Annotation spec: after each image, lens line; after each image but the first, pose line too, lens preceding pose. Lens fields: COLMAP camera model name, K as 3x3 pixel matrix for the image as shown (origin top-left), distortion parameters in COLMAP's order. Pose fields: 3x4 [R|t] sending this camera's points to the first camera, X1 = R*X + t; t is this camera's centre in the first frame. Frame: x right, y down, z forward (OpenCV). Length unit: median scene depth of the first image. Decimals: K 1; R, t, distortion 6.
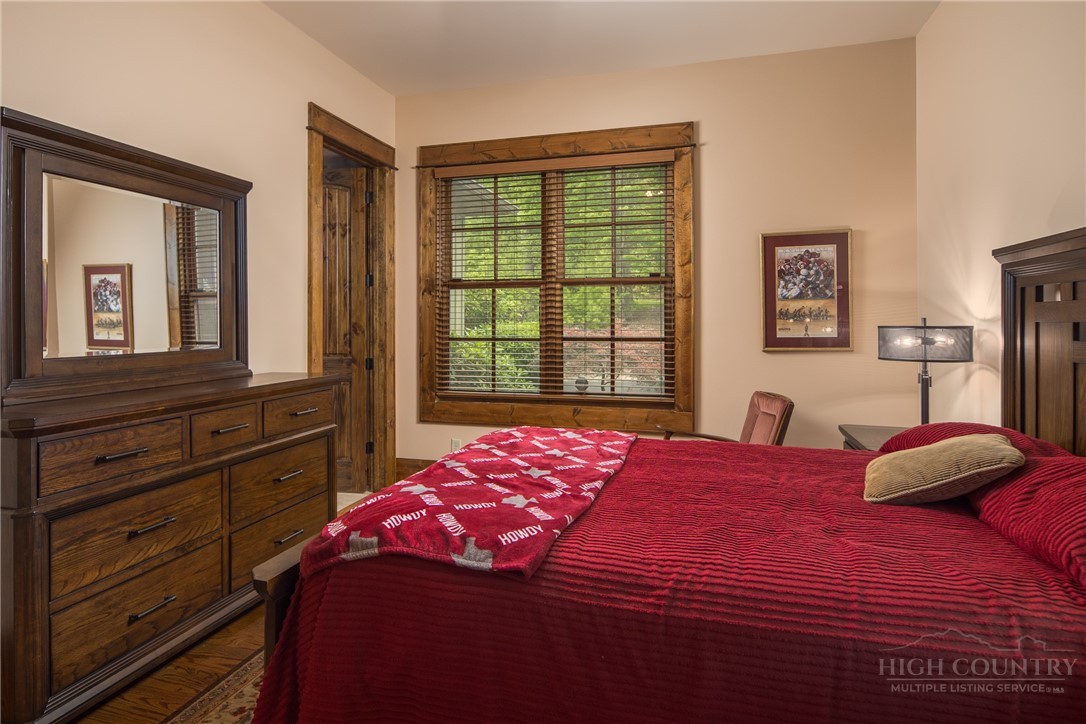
lens RADIAL K [[534.8, 0, 544.2], [0, 534.8, 326.8], [0, 0, 1]] dist [0.003459, 0.000374]
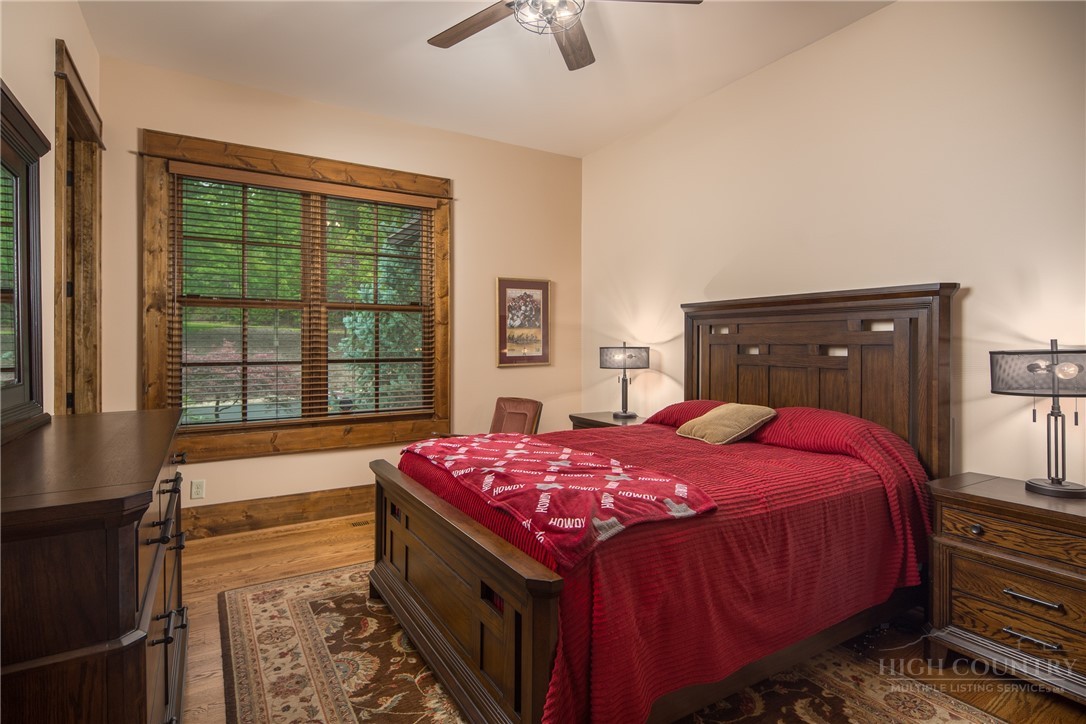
lens RADIAL K [[506.8, 0, 462.8], [0, 506.8, 352.9], [0, 0, 1]] dist [0.002404, -0.000071]
pose [[0.749241, -0.010343, 0.662217, -0.455362], [0.006825, 0.999946, 0.007896, 0.000710], [-0.662263, -0.001397, 0.749270, 0.120296]]
